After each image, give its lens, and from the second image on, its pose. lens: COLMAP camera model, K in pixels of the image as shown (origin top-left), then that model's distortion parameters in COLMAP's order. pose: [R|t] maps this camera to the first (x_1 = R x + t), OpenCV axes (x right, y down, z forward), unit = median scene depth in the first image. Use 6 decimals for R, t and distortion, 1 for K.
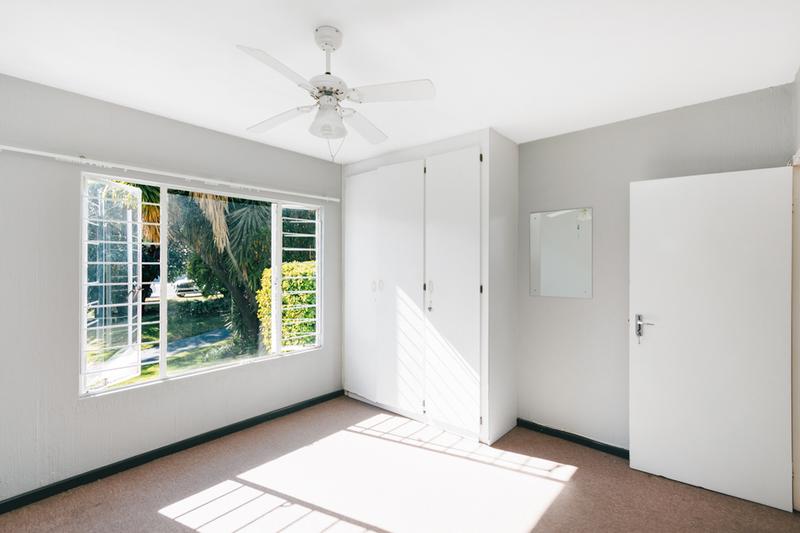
lens RADIAL K [[374.7, 0, 404.9], [0, 374.7, 269.6], [0, 0, 1]] dist [-0.001073, -0.000057]
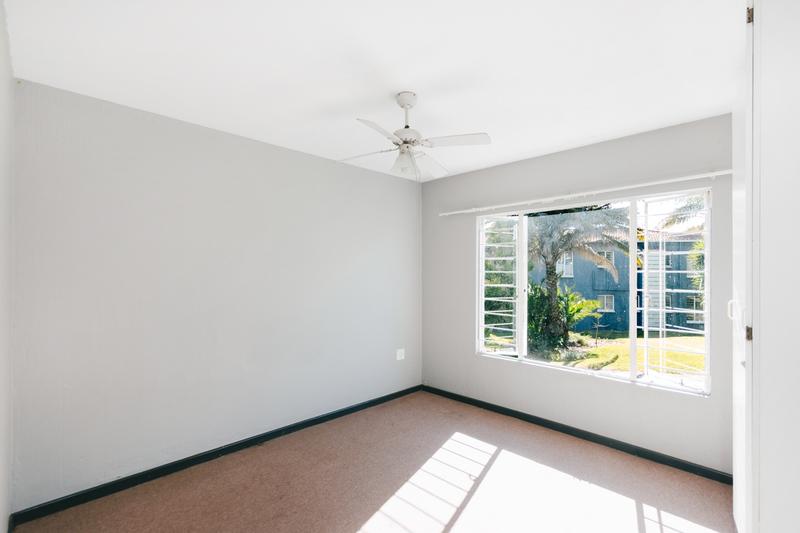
lens RADIAL K [[374.7, 0, 404.9], [0, 374.7, 269.6], [0, 0, 1]] dist [-0.001073, -0.000057]
pose [[-0.102182, -0.002822, -0.994762, 0.673661], [-0.006145, 0.999979, -0.002205, -0.017750], [0.994747, 0.005888, -0.102198, 0.697094]]
